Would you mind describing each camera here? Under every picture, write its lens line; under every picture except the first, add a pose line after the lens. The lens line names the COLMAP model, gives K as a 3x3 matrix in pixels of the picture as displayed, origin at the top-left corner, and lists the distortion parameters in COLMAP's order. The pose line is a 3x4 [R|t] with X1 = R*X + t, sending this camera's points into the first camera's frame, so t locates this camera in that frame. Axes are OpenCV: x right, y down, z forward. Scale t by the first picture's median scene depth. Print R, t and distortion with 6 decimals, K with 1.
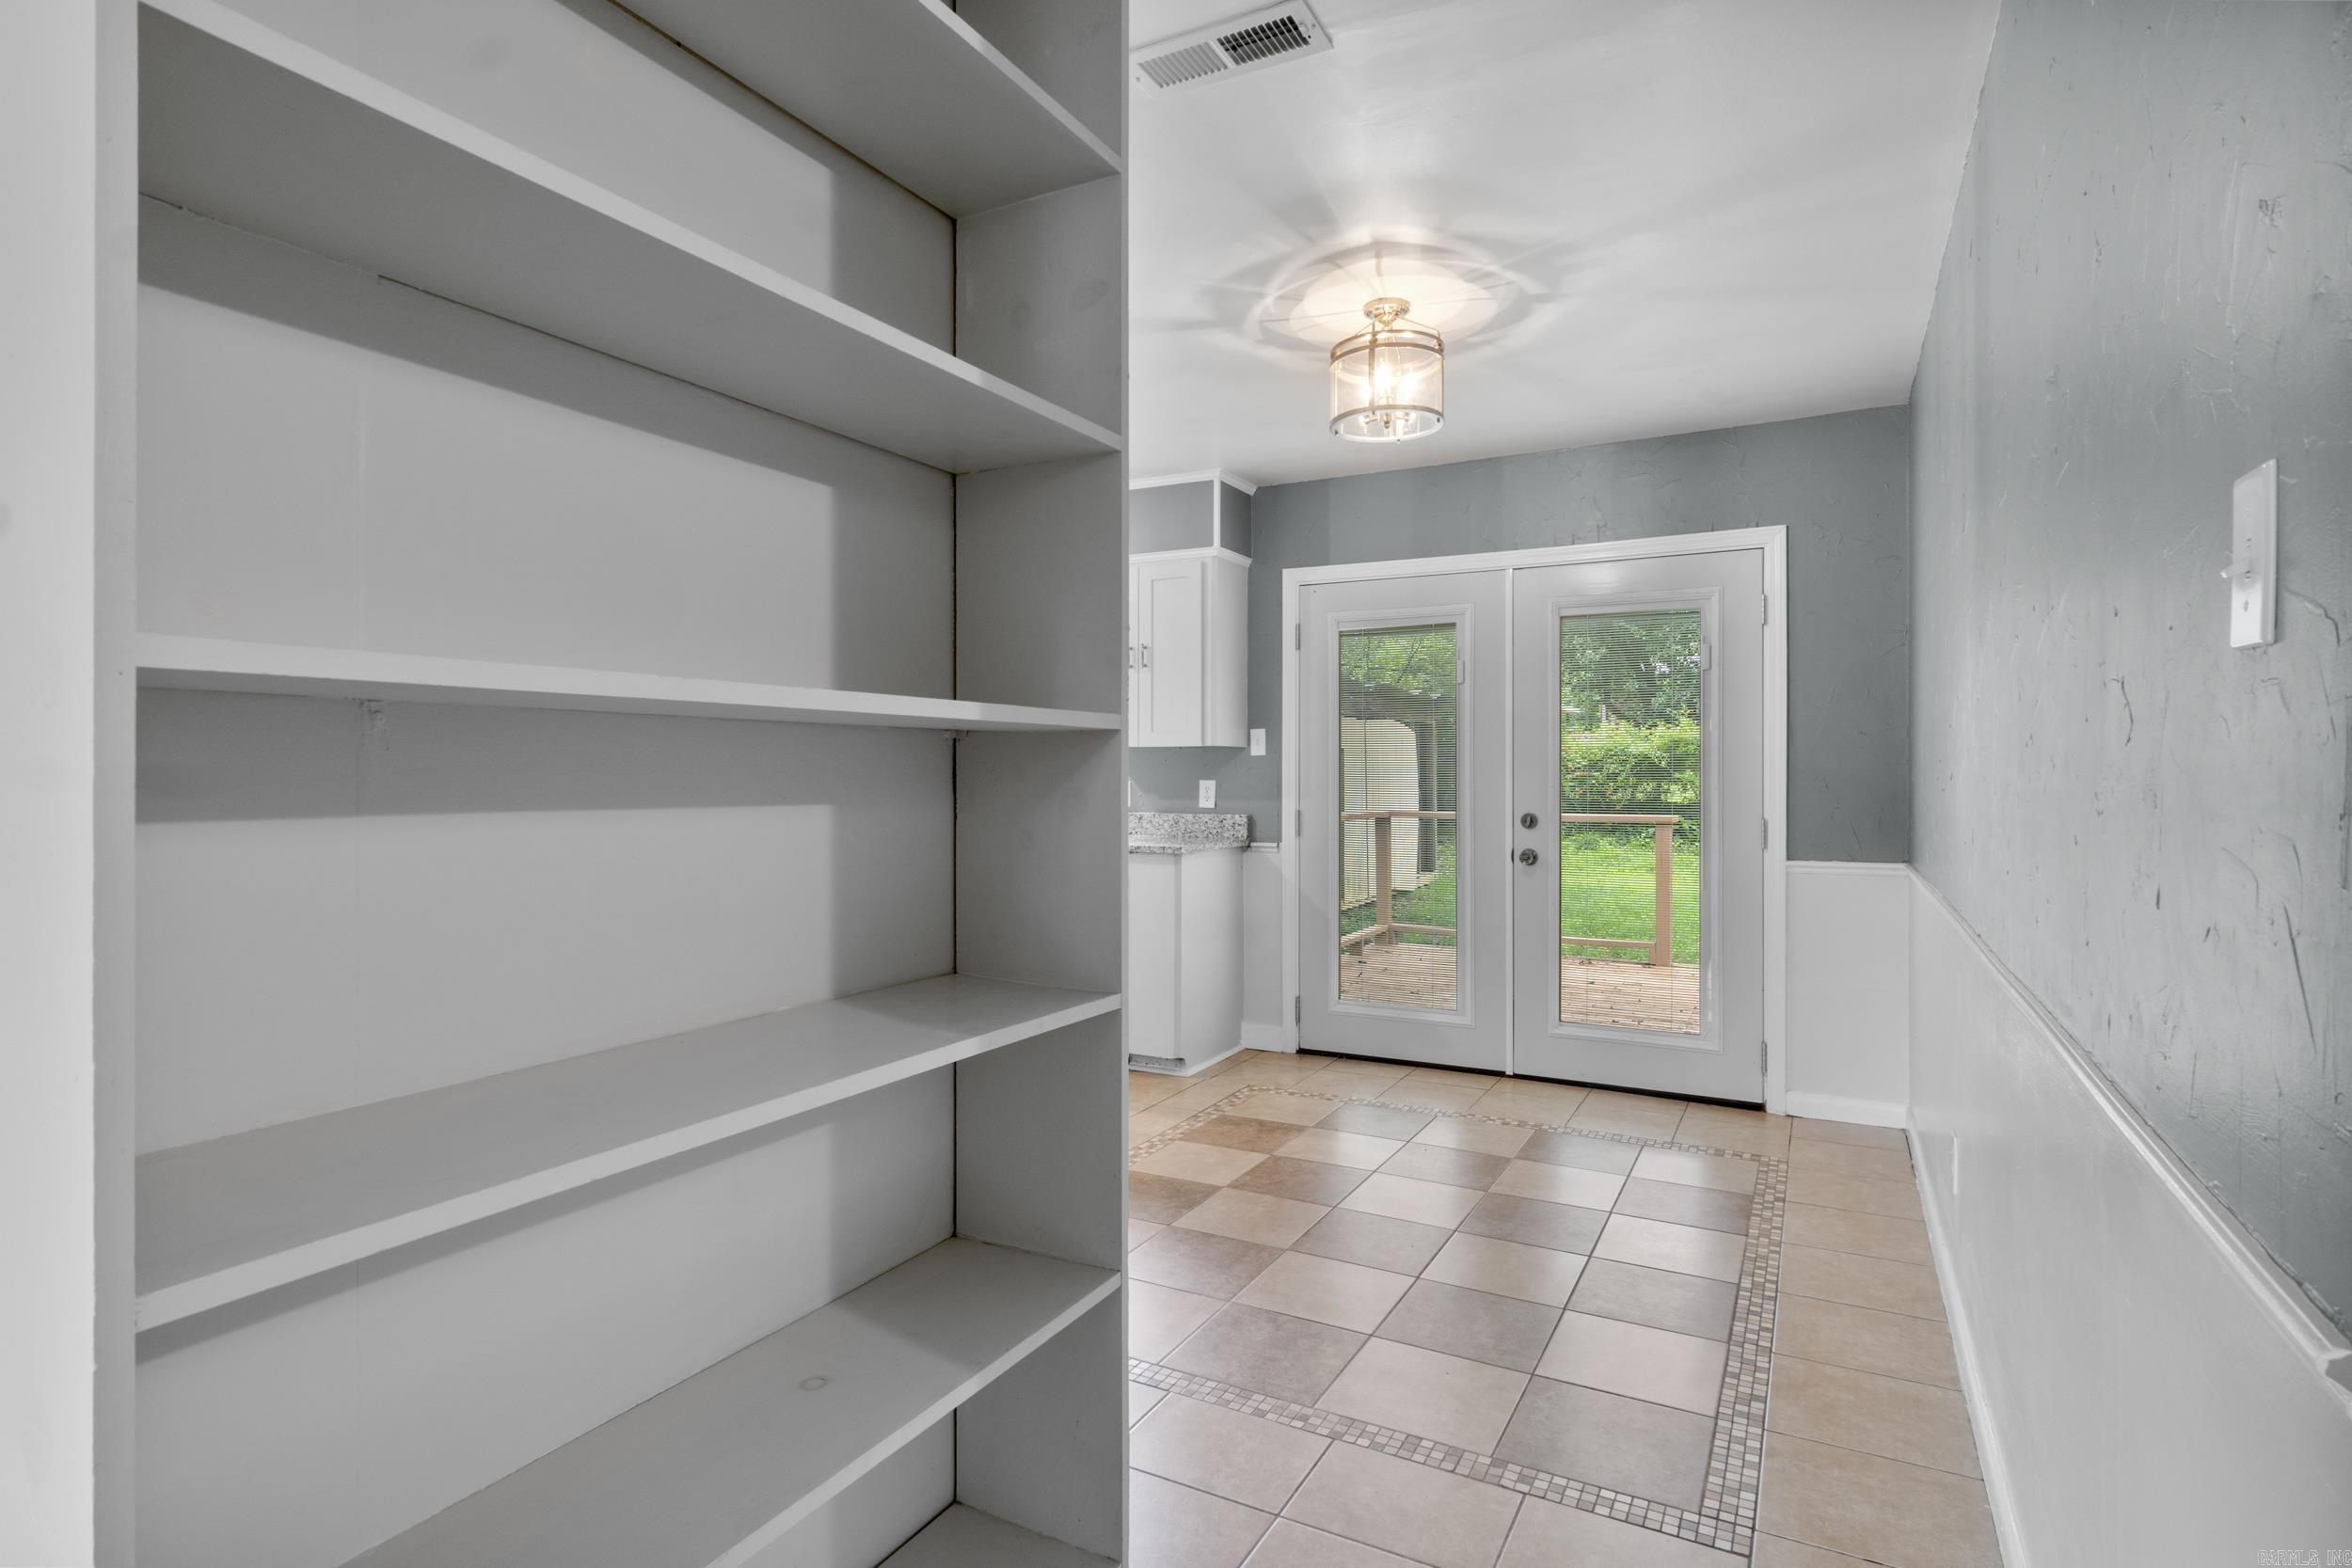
lens RADIAL K [[1200.6, 0, 1157.2], [0, 1200.6, 776.1], [0, 0, 1]] dist [-0.004211, 0.002557]
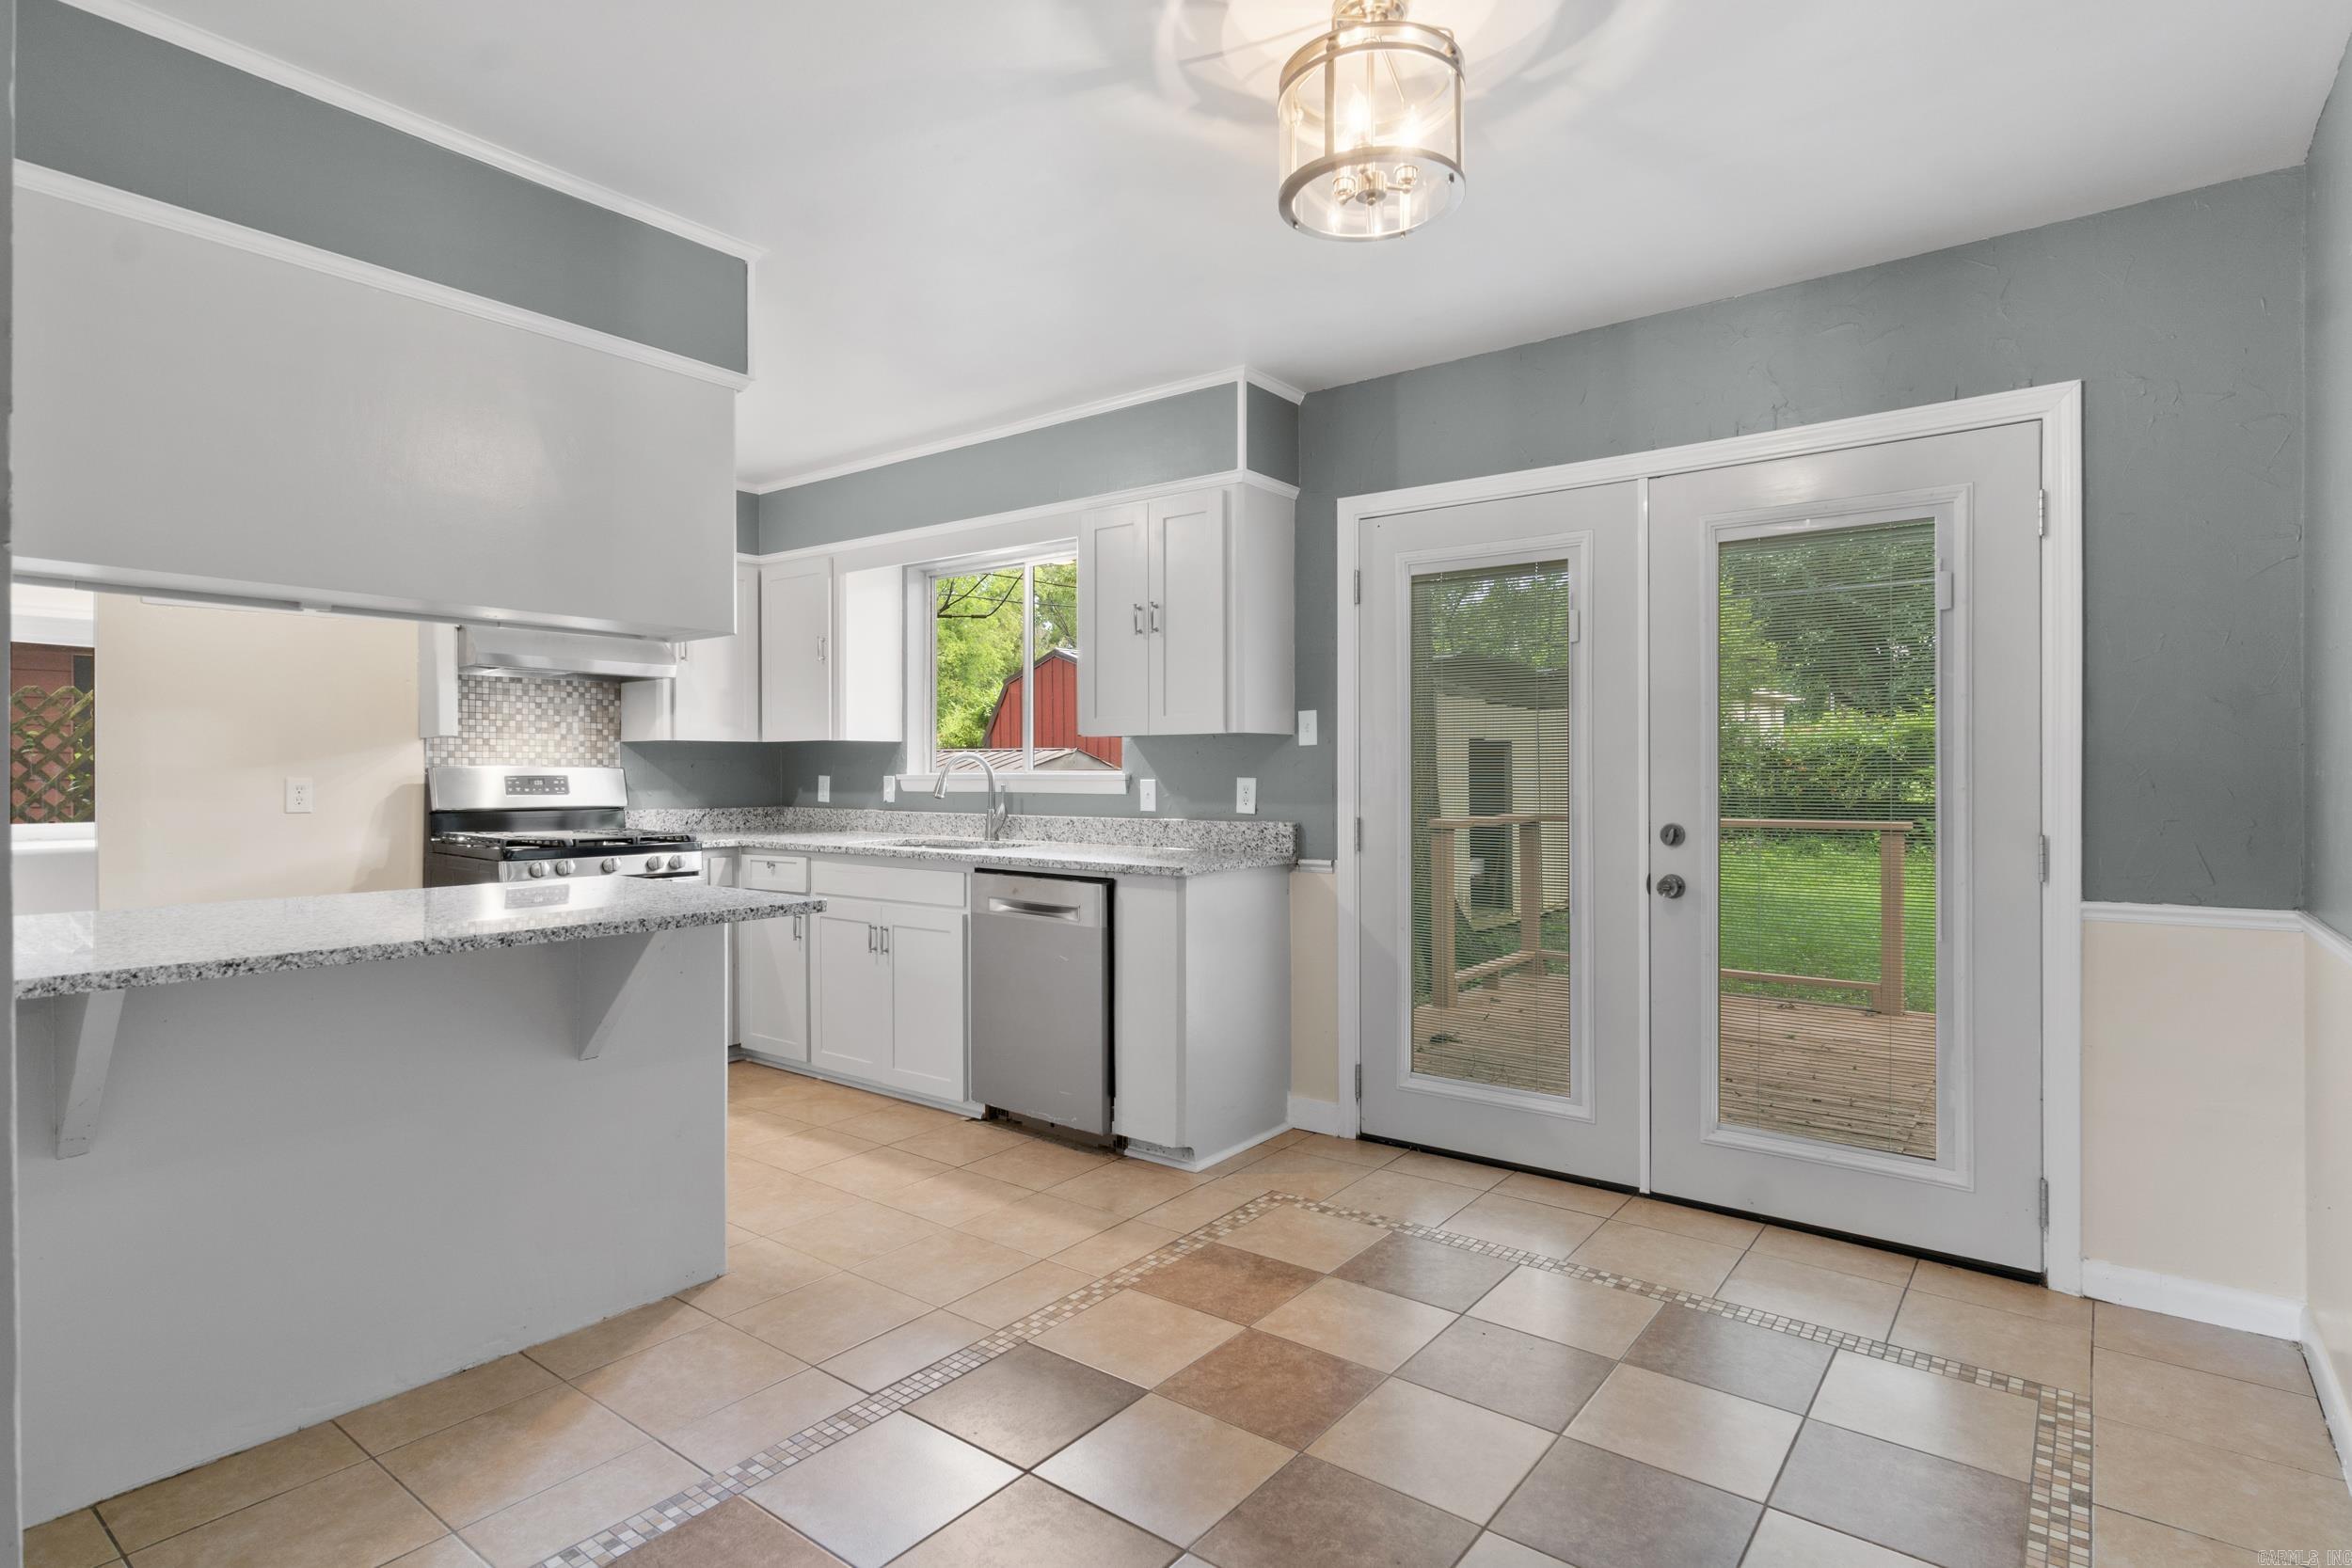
lens RADIAL K [[1200.6, 0, 1156.9], [0, 1200.6, 775.4], [0, 0, 1]] dist [-0.004211, 0.002557]
pose [[0.987296, -0.002594, -0.158872, 0.121556], [0.002802, 0.999995, 0.001084, 0.000928], [0.158869, -0.001516, 0.987299, 0.254141]]
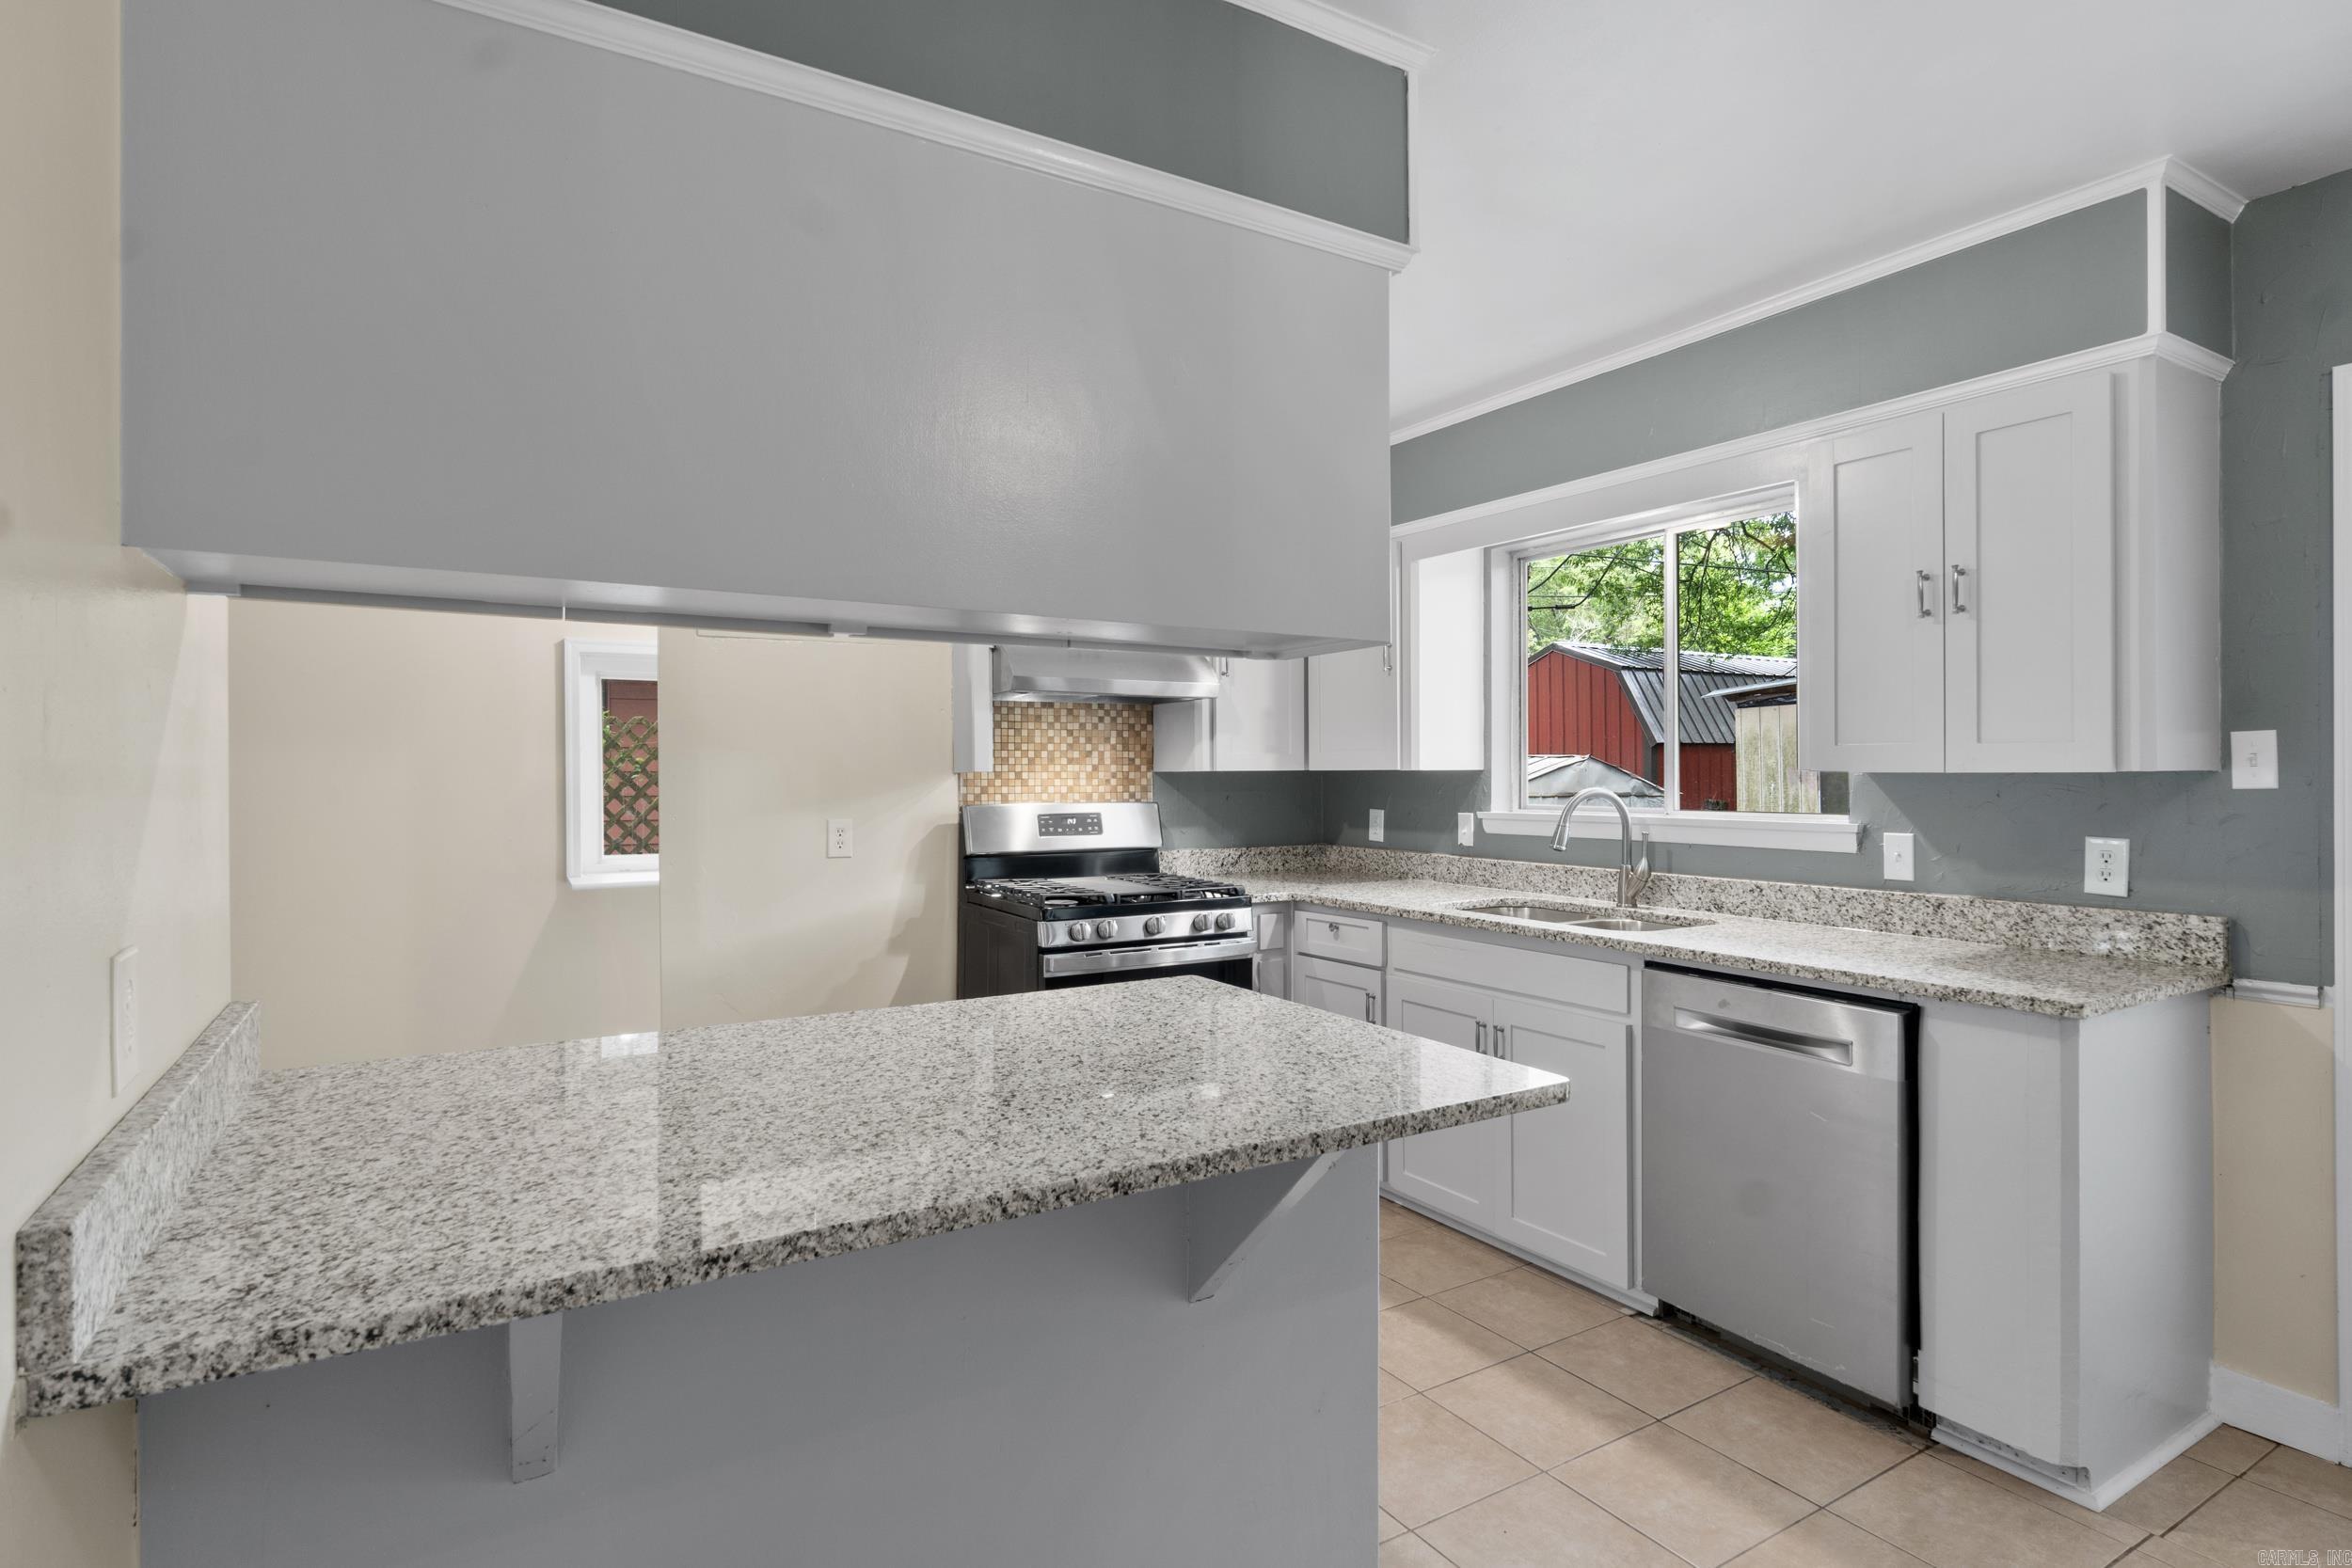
lens RADIAL K [[1200.6, 0, 1159.5], [0, 1200.6, 773.4], [0, 0, 1]] dist [-0.004211, 0.002557]
pose [[0.863787, -0.005365, -0.503828, -0.050499], [0.005015, 0.999985, -0.002051, -0.026656], [0.503831, -0.000755, 0.863802, 0.436615]]
